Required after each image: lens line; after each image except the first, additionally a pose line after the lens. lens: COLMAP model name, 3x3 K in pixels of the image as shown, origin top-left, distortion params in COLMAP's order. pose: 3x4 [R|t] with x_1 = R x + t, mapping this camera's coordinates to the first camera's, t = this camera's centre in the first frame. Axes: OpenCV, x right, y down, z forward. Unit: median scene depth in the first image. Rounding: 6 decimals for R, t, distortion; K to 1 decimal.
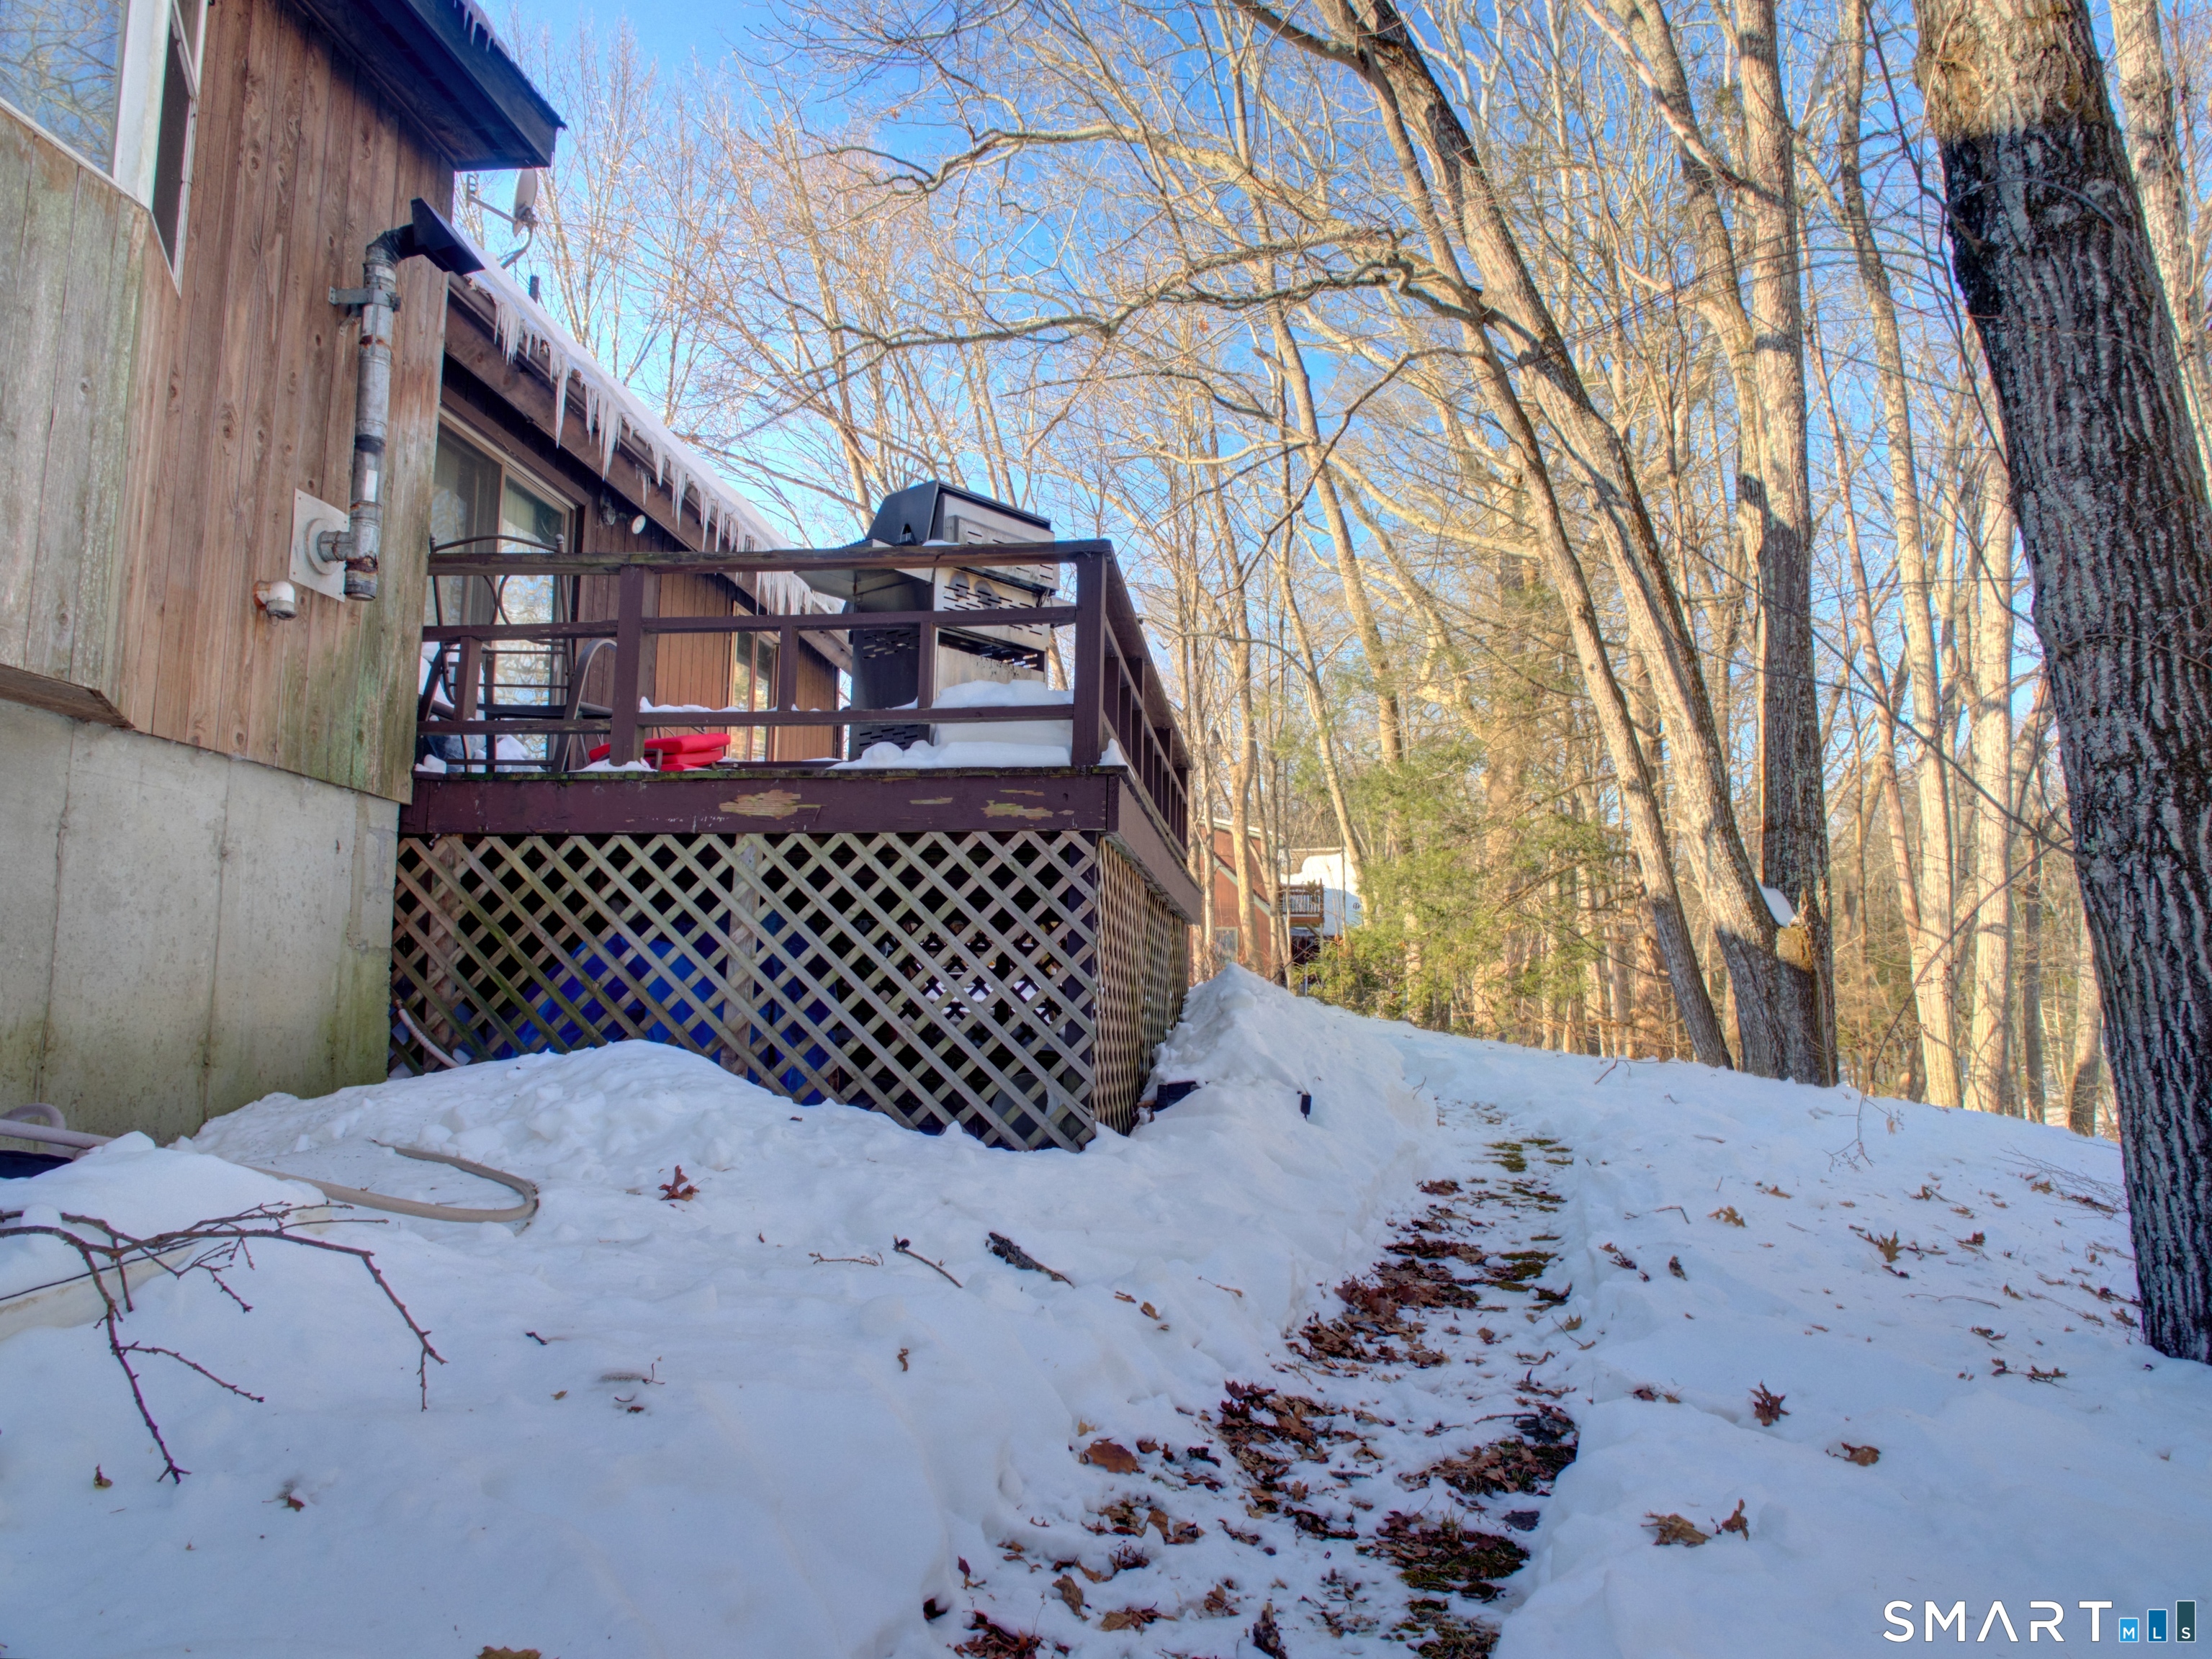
lens RADIAL K [[1616.1, 0, 1106.0], [0, 1616.1, 829.5], [0, 0, 1]] dist [-0.027869, -0.000481]
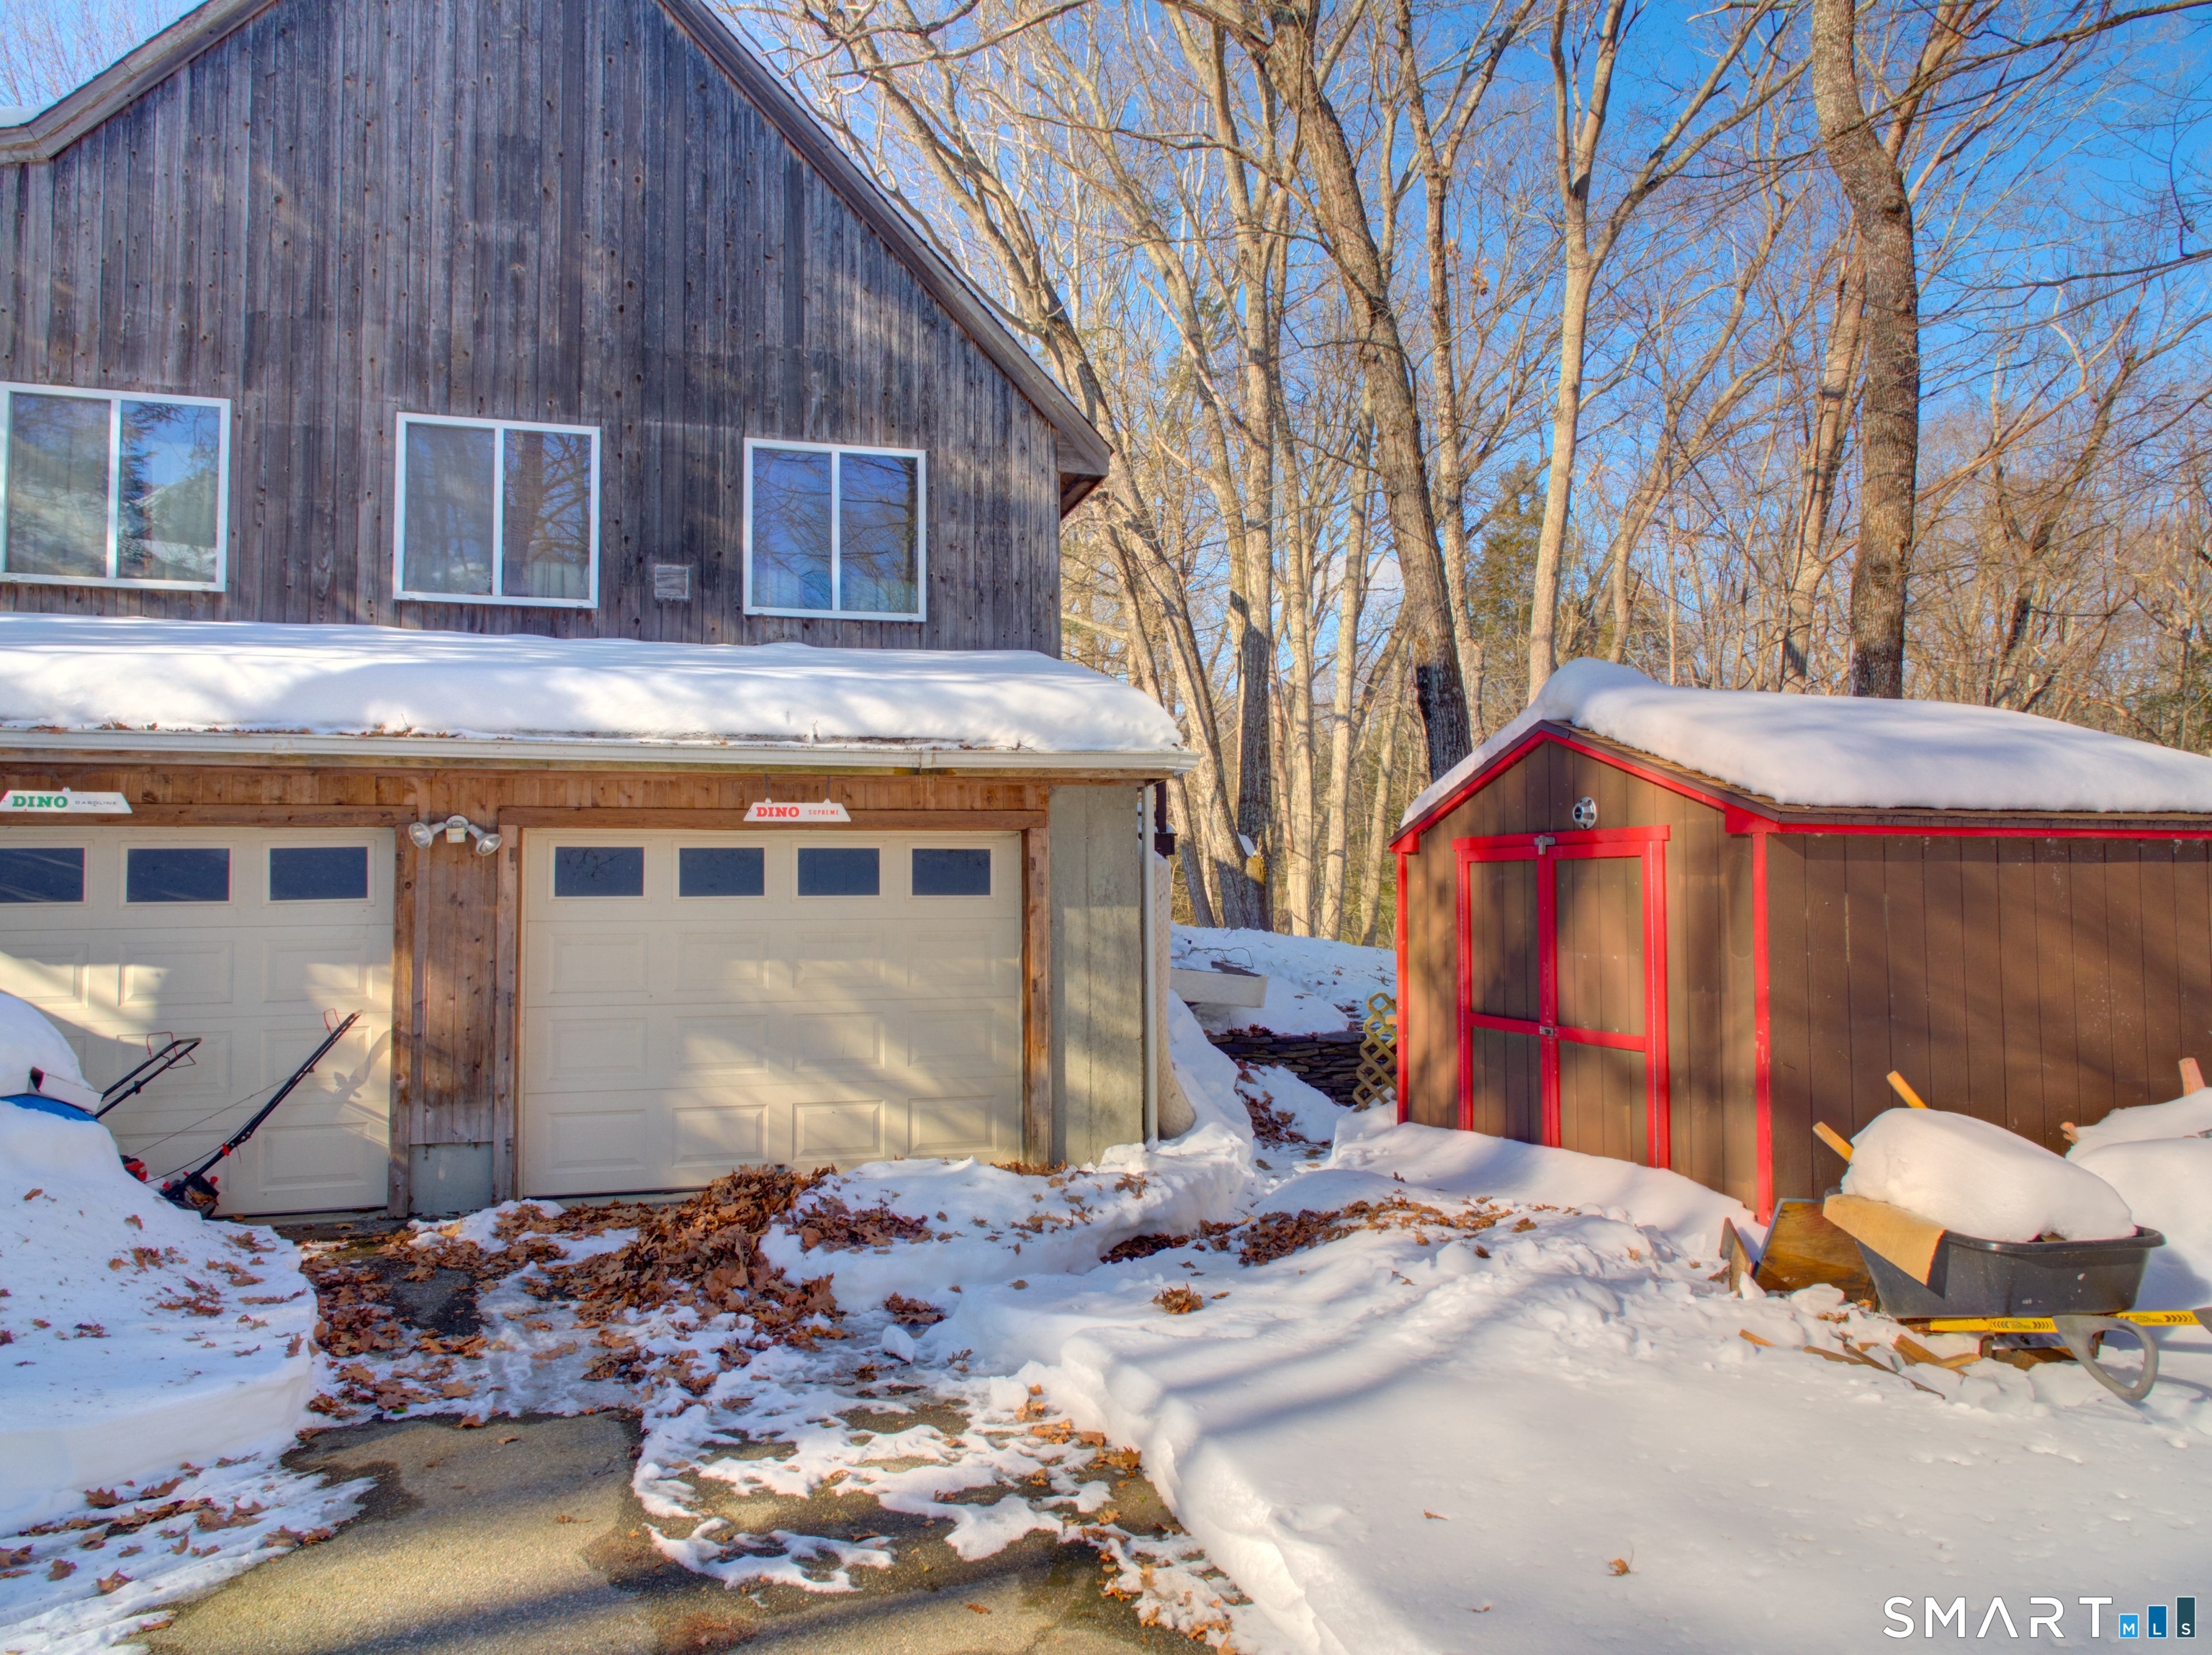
lens RADIAL K [[1615.9, 0, 1106.0], [0, 1615.9, 827.5], [0, 0, 1]] dist [-0.027869, -0.000481]
pose [[0.918139, 0.009096, 0.396153, -0.437997], [-0.036095, 0.997500, 0.060750, -0.075666], [-0.394610, -0.070076, 0.916172, -0.583729]]
